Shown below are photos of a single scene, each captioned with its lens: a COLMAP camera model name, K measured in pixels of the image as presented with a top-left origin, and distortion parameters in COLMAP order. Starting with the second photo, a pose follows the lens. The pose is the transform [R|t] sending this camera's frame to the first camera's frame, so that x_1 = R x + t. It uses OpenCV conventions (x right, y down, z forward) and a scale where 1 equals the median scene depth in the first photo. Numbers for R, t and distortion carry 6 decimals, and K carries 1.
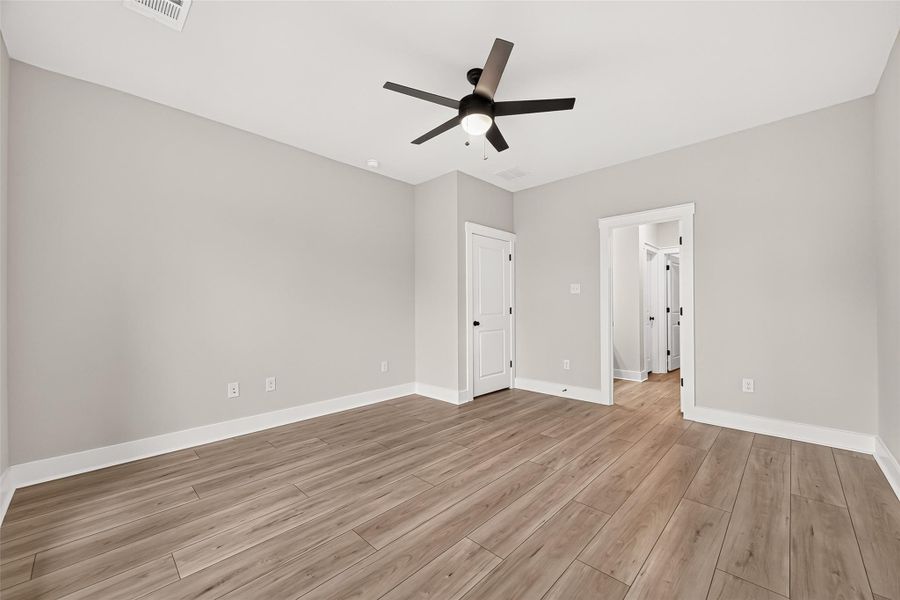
lens RADIAL K [[352.4, 0, 455.0], [0, 352.4, 305.7], [0, 0, 1]] dist [0.006322, -0.000112]
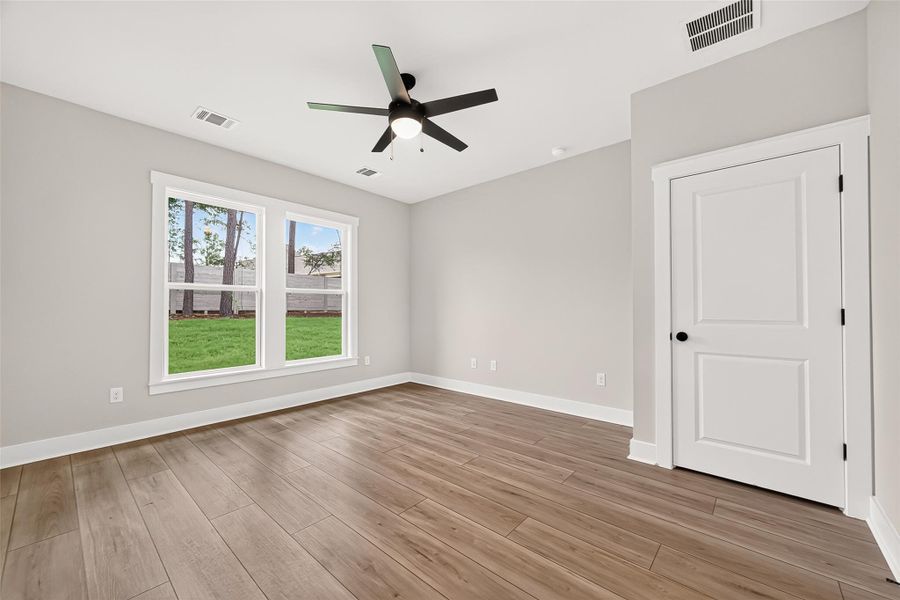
lens RADIAL K [[362.5, 0, 455.7], [0, 362.5, 305.1], [0, 0, 1]] dist [0.001953, -0.000271]
pose [[0.035333, -0.001236, -0.999375, 1.015745], [0.002087, 0.999997, -0.001163, 0.001564], [0.999373, -0.002045, 0.035336, 1.014866]]
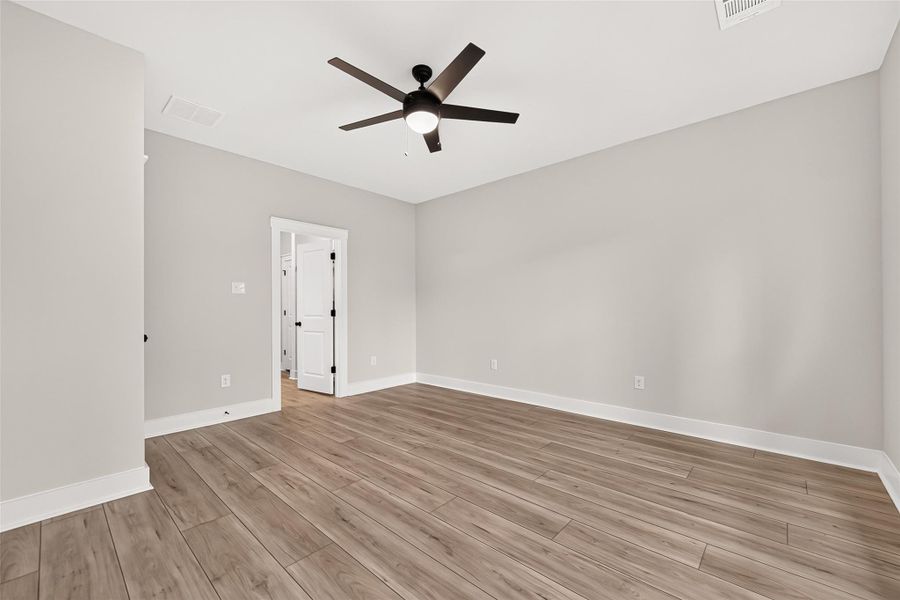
lens RADIAL K [[362.5, 0, 455.7], [0, 362.5, 305.1], [0, 0, 1]] dist [0.001953, -0.000271]
pose [[-0.022344, 0.014407, 0.999647, -0.833934], [0.004346, 0.999888, -0.014313, 0.029449], [-0.999741, 0.004025, -0.022404, 0.860687]]
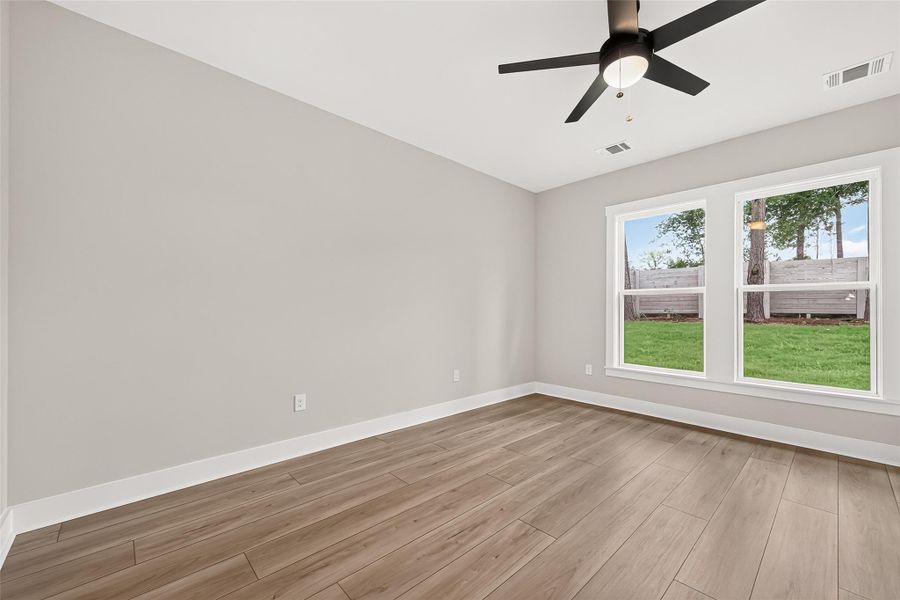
lens RADIAL K [[351.0, 0, 447.3], [0, 351.0, 306.9], [0, 0, 1]] dist [0.002090, -0.000027]
pose [[-0.996935, -0.001016, 0.078223, 0.355868], [-0.001761, 0.999954, -0.009454, 0.009281], [-0.078210, -0.009563, -0.996891, 1.645940]]
